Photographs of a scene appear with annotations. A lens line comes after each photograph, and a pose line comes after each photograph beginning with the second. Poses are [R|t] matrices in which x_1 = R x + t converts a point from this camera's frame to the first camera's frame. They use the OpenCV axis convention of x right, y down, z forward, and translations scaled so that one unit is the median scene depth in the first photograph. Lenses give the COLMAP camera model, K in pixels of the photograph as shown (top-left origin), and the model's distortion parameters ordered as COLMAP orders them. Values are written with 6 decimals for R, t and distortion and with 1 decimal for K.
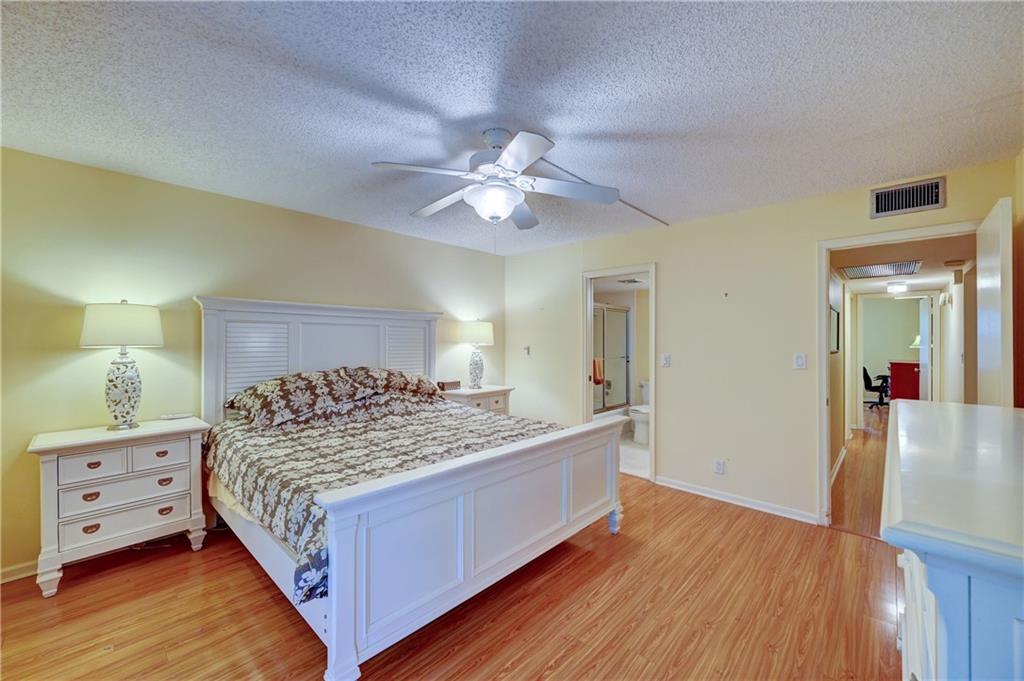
lens RADIAL K [[406.4, 0, 507.9], [0, 406.4, 336.1], [0, 0, 1]] dist [0.000658, 0.000478]
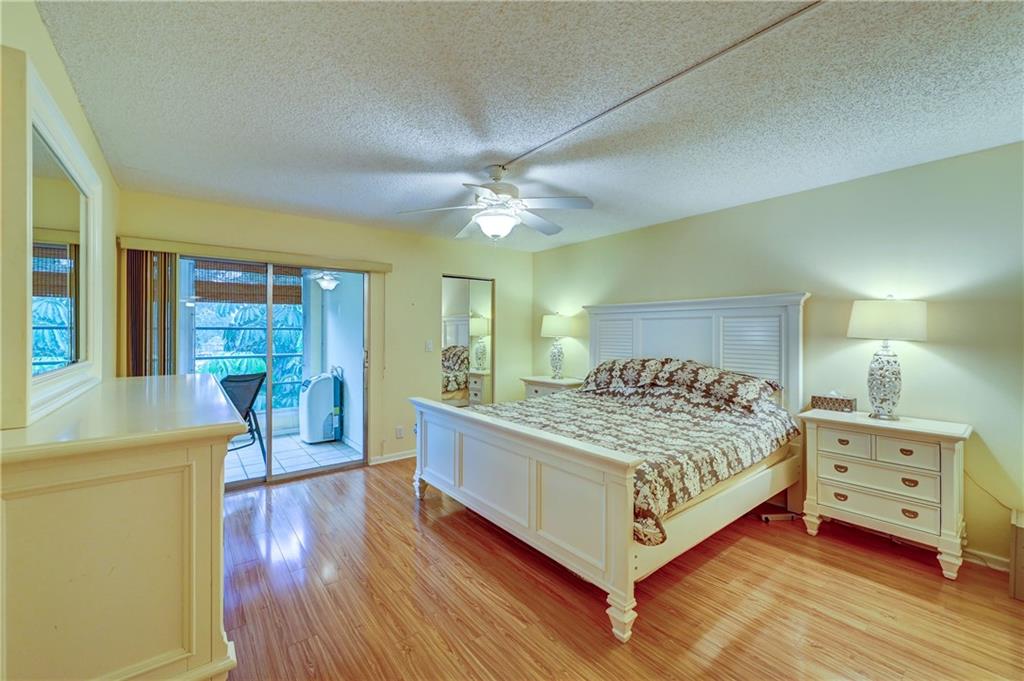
lens RADIAL K [[406.4, 0, 506.5], [0, 406.4, 336.0], [0, 0, 1]] dist [0.000658, 0.000478]
pose [[-0.138578, 0.011411, -0.990286, 0.624932], [0.010549, 0.999894, 0.010045, 0.000686], [0.990295, -0.009054, -0.138684, 0.622741]]
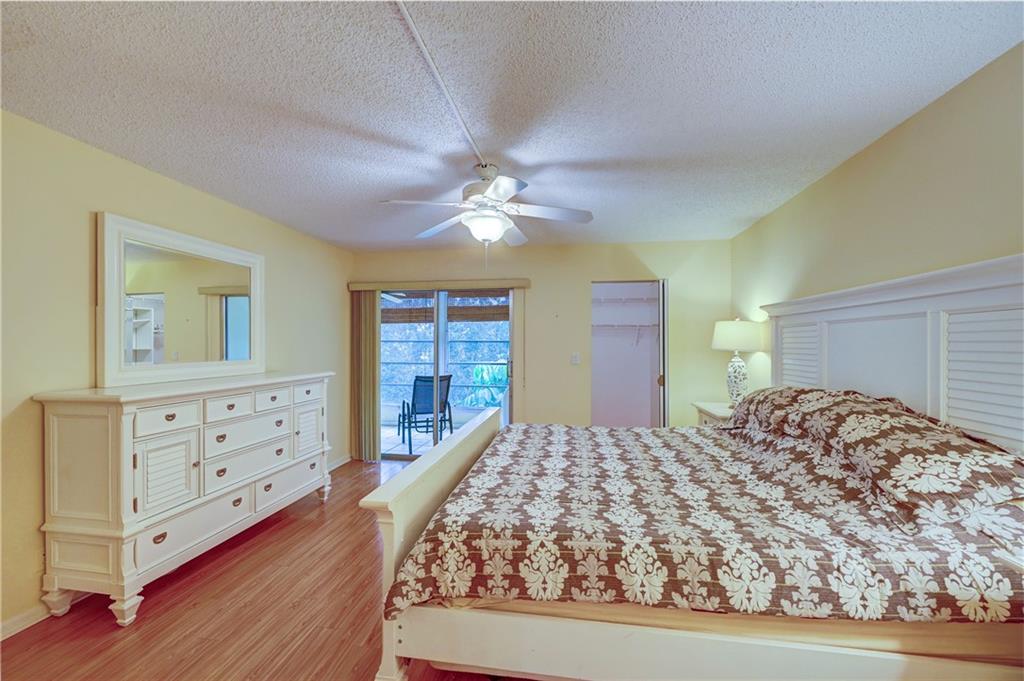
lens RADIAL K [[406.4, 0, 514.2], [0, 406.4, 347.6], [0, 0, 1]] dist [0.000658, 0.000478]
pose [[-0.809985, 0.006855, -0.586410, 0.305677], [0.008531, 0.999964, -0.000094, 0.006365], [0.586388, -0.005079, -0.810014, 1.028285]]
